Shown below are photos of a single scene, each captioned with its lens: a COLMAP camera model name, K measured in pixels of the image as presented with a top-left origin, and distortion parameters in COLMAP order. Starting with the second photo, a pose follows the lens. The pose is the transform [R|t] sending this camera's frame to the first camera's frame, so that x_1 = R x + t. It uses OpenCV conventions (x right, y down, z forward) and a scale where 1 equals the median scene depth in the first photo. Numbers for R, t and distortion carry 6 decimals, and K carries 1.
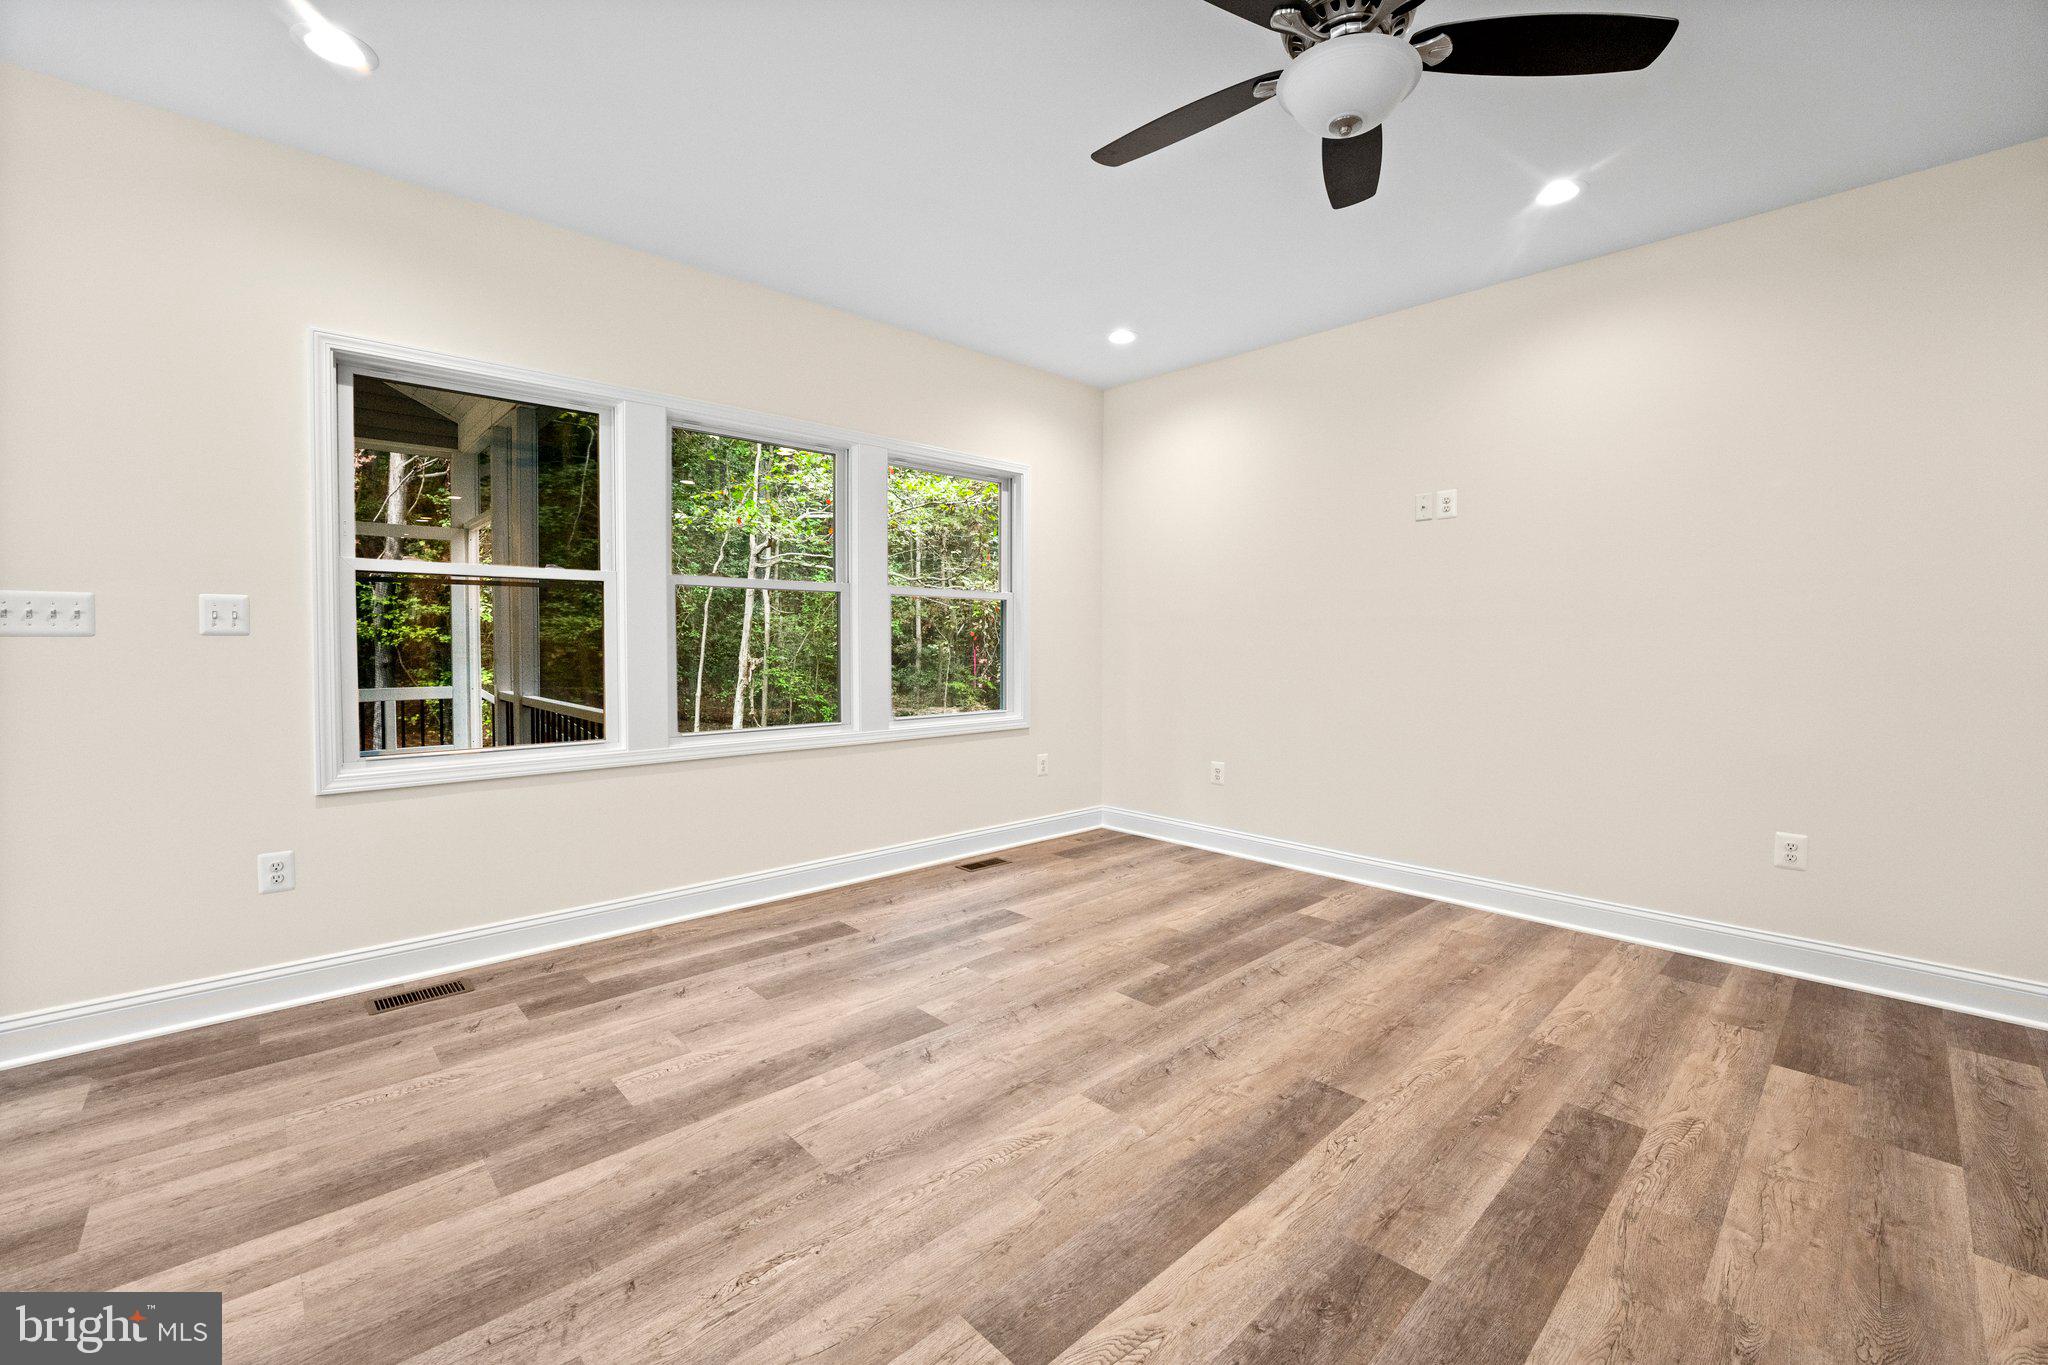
lens RADIAL K [[844.5, 0, 1027.2], [0, 844.5, 655.9], [0, 0, 1]] dist [-0.021844, 0.000526]
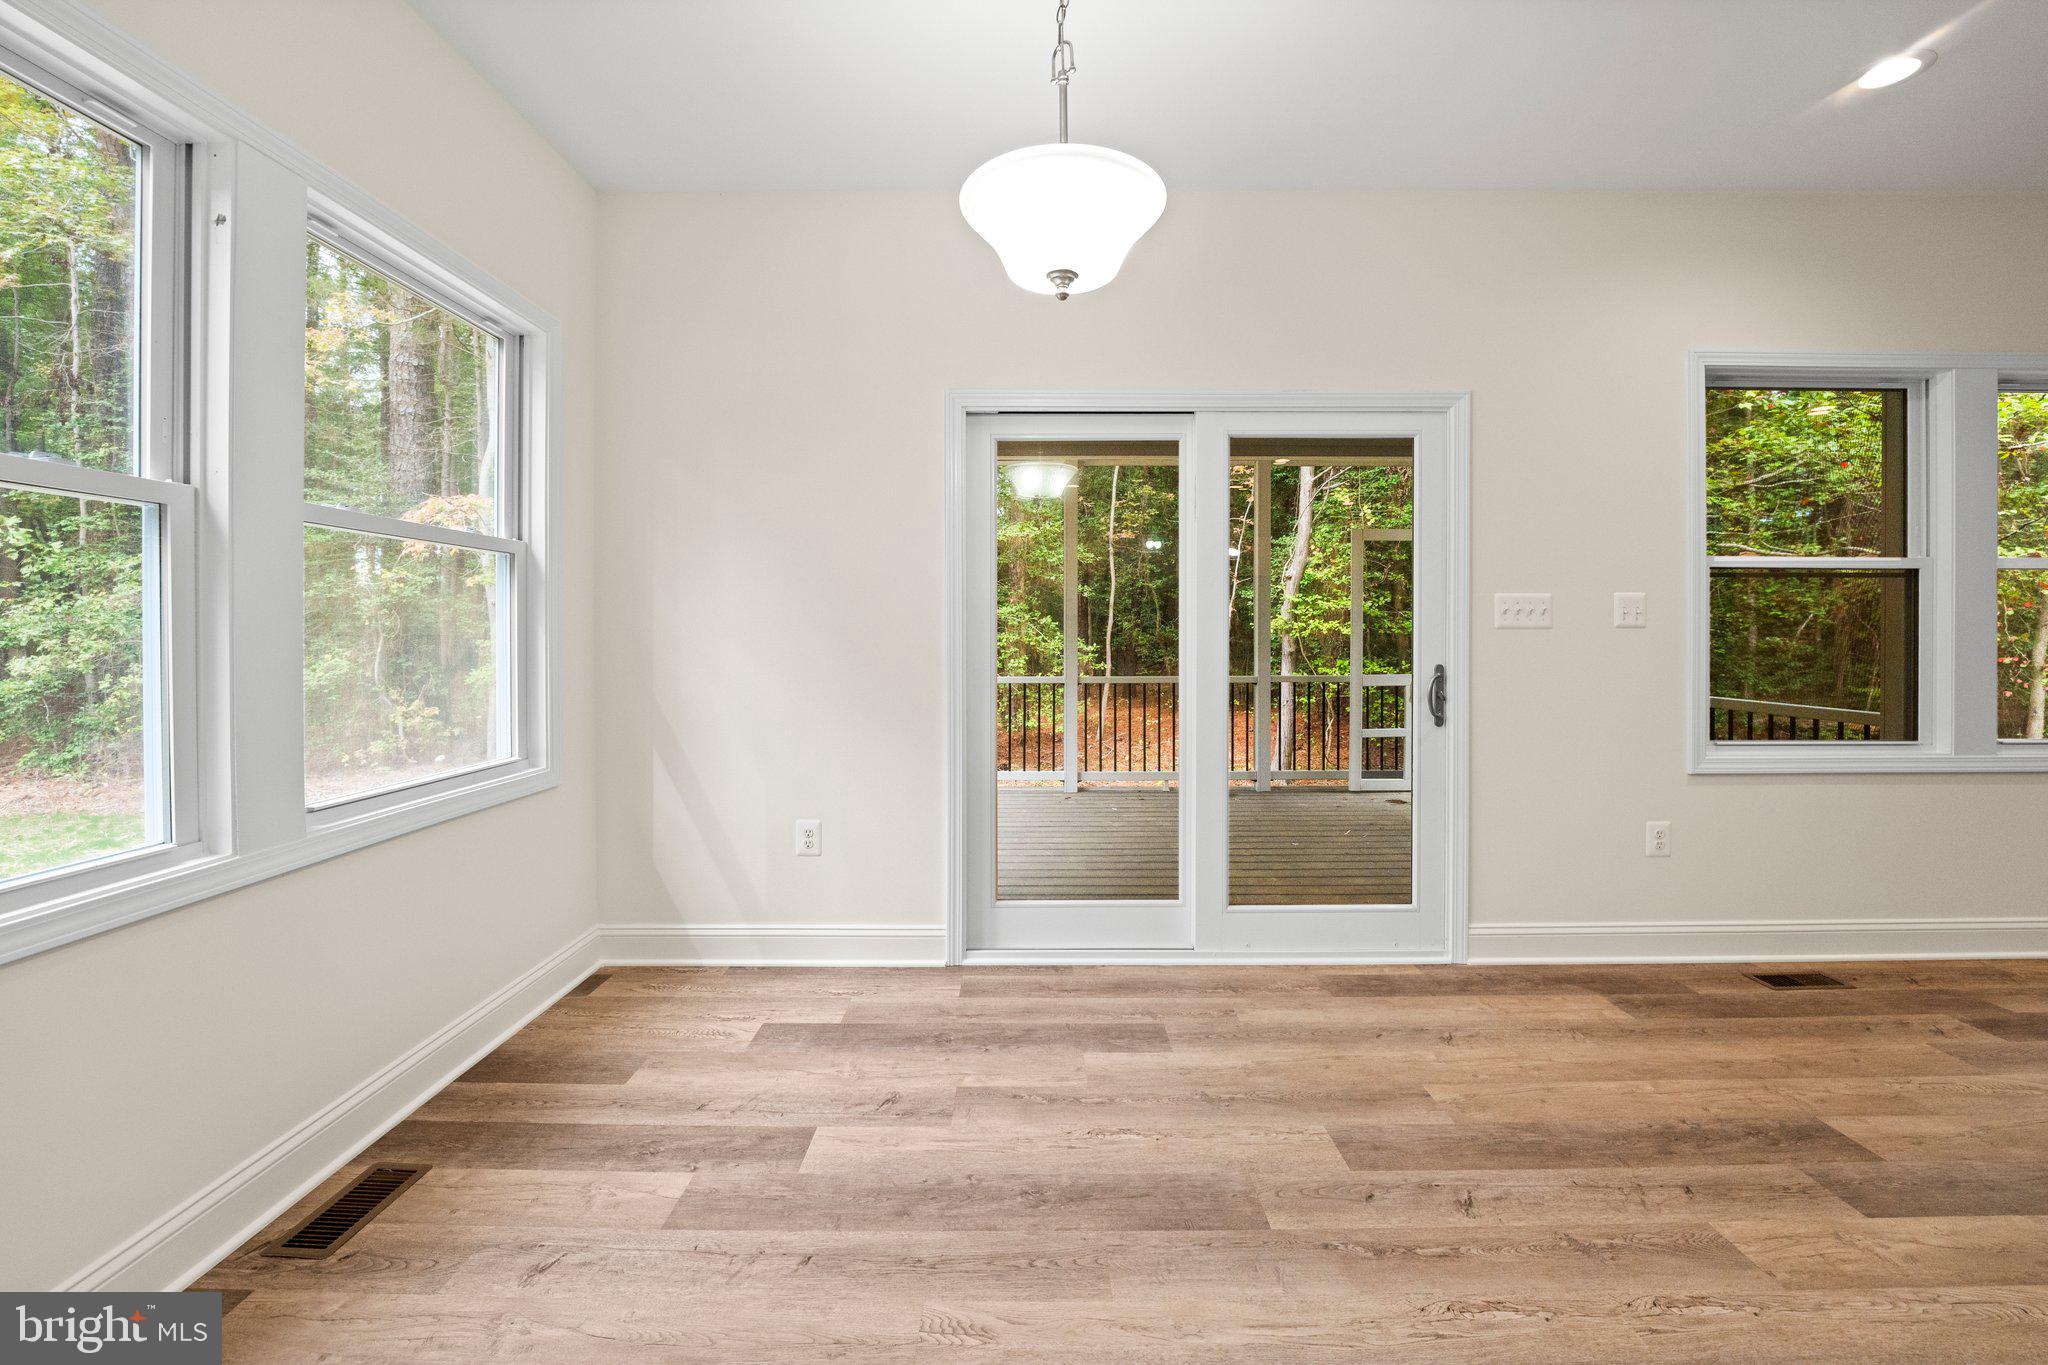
lens RADIAL K [[852.2, 0, 1029.9], [0, 852.2, 648.6], [0, 0, 1]] dist [-0.020313, 0.000237]
pose [[0.727310, 0.011813, -0.686208, -0.700452], [-0.010904, 0.999925, 0.005657, 0.005323], [0.686223, 0.003368, 0.727384, -0.386082]]
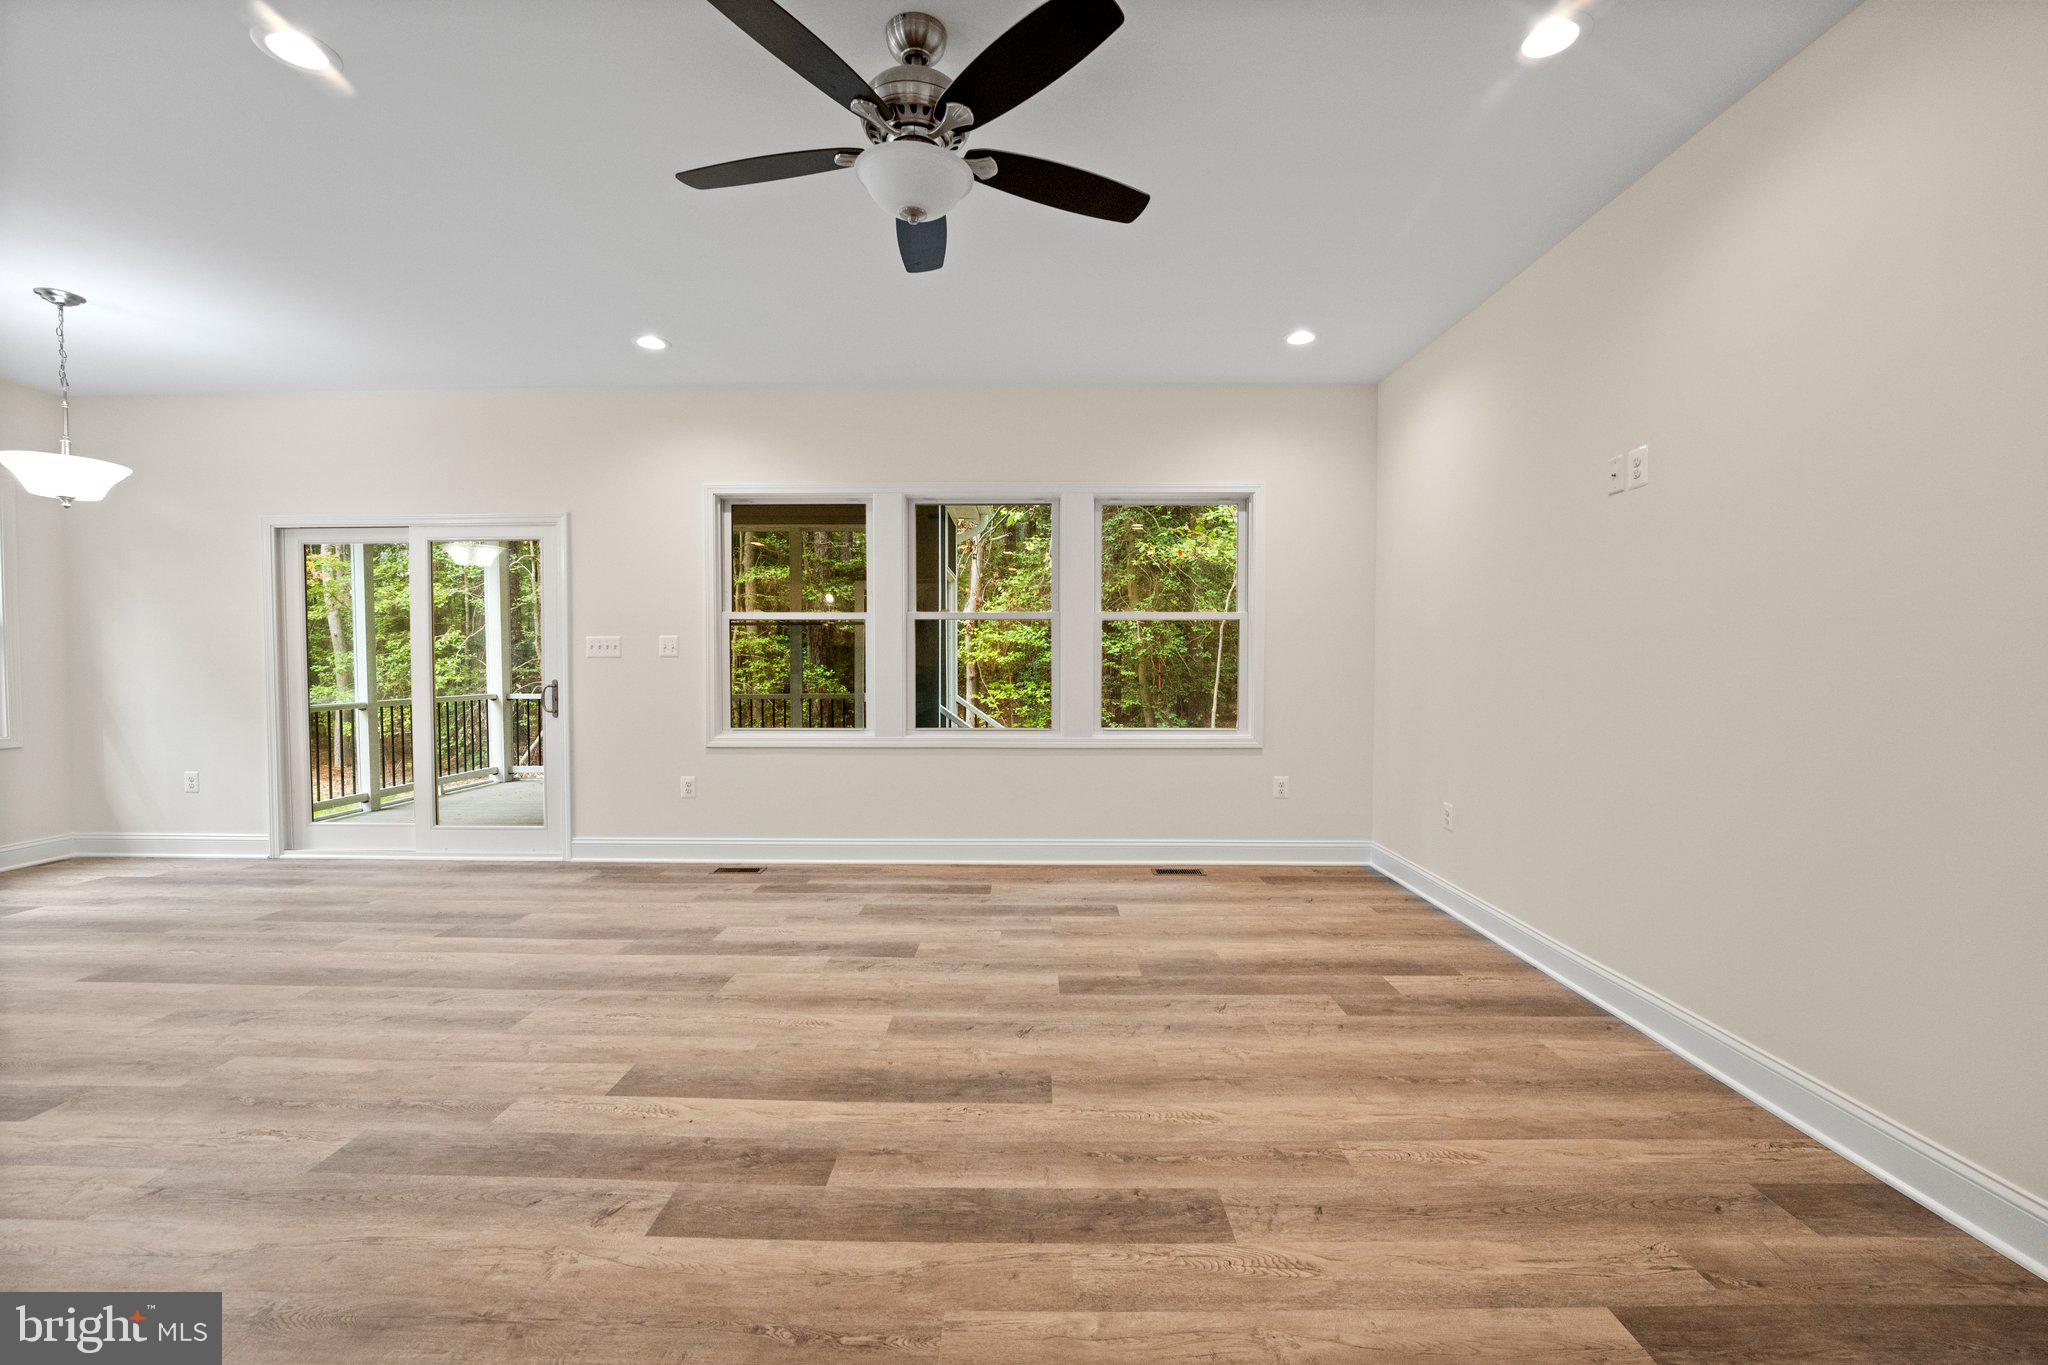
lens RADIAL K [[835.2, 0, 1024.0], [0, 835.2, 682.5], [0, 0, 1]] dist [-0.021961, 0.000286]
pose [[0.720041, 0.016711, -0.693731, 0.835512], [-0.012111, 0.999860, 0.011516, 0.000707], [0.693826, 0.000110, 0.720143, 0.181832]]
